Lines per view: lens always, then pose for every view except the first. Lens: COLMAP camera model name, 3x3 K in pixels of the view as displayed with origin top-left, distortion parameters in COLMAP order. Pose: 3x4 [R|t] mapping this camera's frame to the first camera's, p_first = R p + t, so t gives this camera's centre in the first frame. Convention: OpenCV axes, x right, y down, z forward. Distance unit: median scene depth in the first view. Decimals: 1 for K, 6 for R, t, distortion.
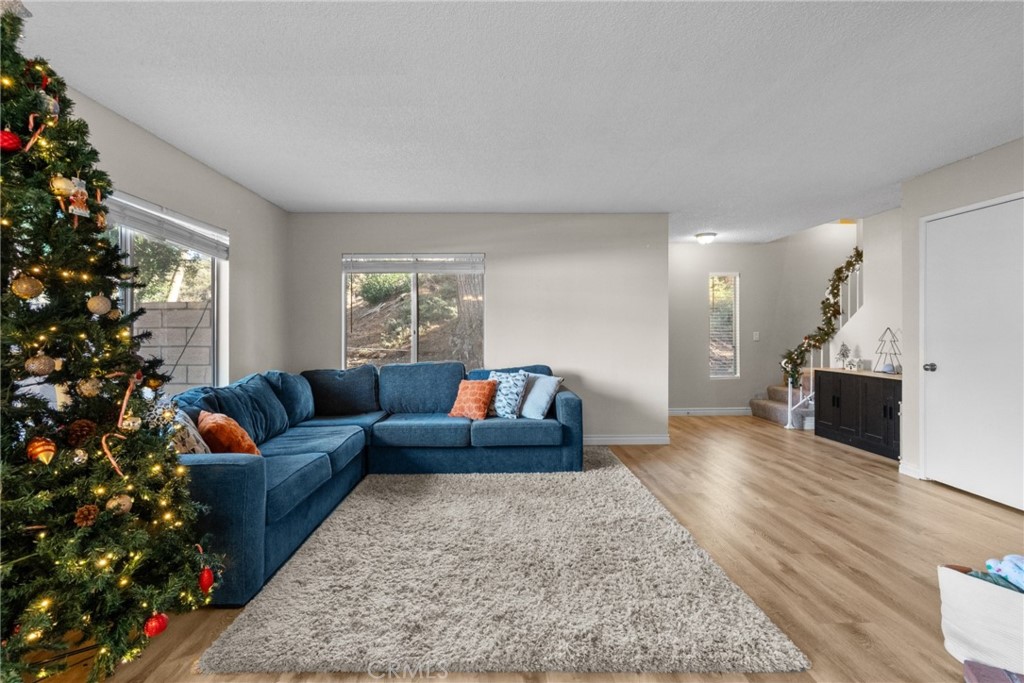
lens RADIAL K [[469.1, 0, 508.4], [0, 469.1, 334.2], [0, 0, 1]] dist [-0.000029, 0.000422]
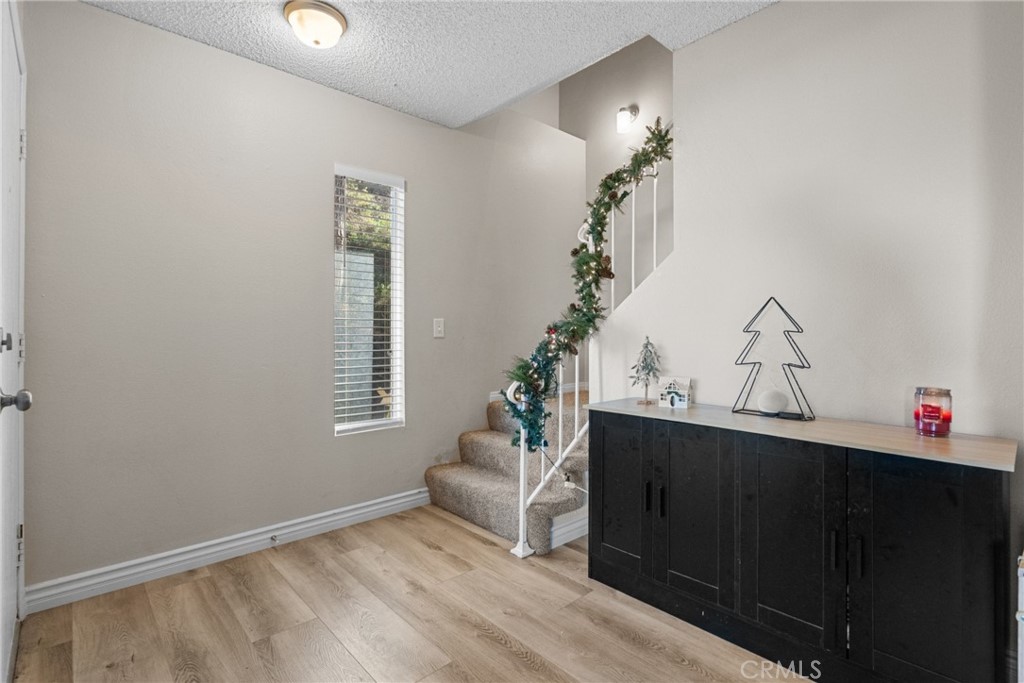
lens RADIAL K [[469.1, 0, 508.4], [0, 469.1, 334.2], [0, 0, 1]] dist [-0.000029, 0.000422]
pose [[0.756724, 0.004049, 0.653722, 0.326969], [-0.005037, 0.999987, -0.000363, 0.013224], [-0.653715, -0.003018, 0.756735, 0.705697]]
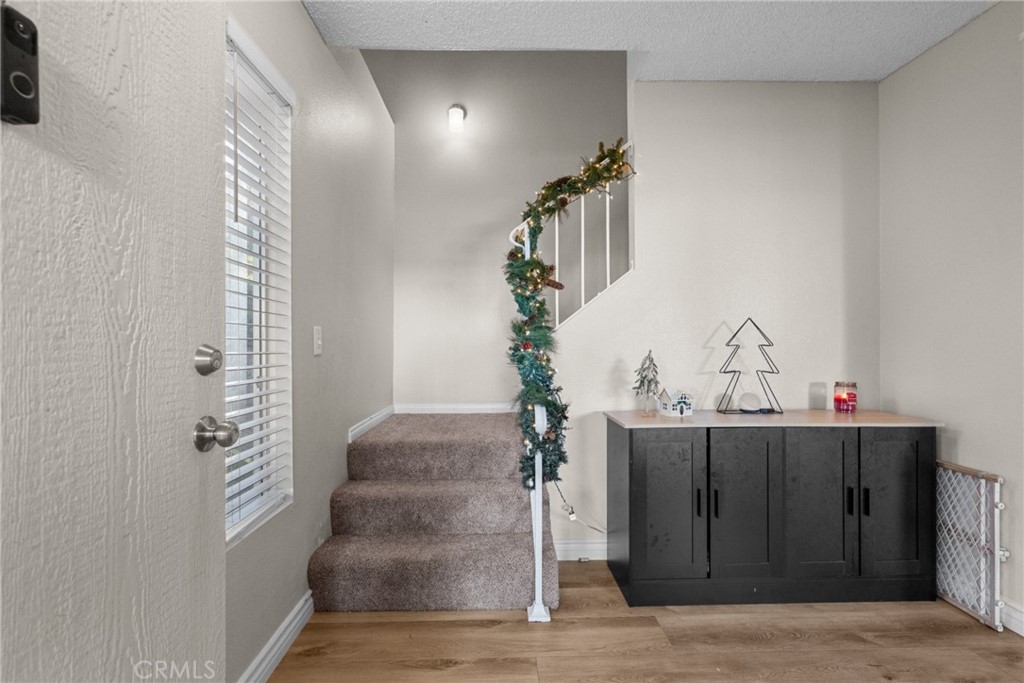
lens RADIAL K [[468.7, 0, 504.9], [0, 468.7, 347.5], [0, 0, 1]] dist [0.001515, 0.000051]
pose [[0.024674, -0.000077, 0.999696, 0.267436], [0.002441, 0.999997, 0.000017, 0.011581], [-0.999693, 0.002440, 0.024675, 1.026031]]
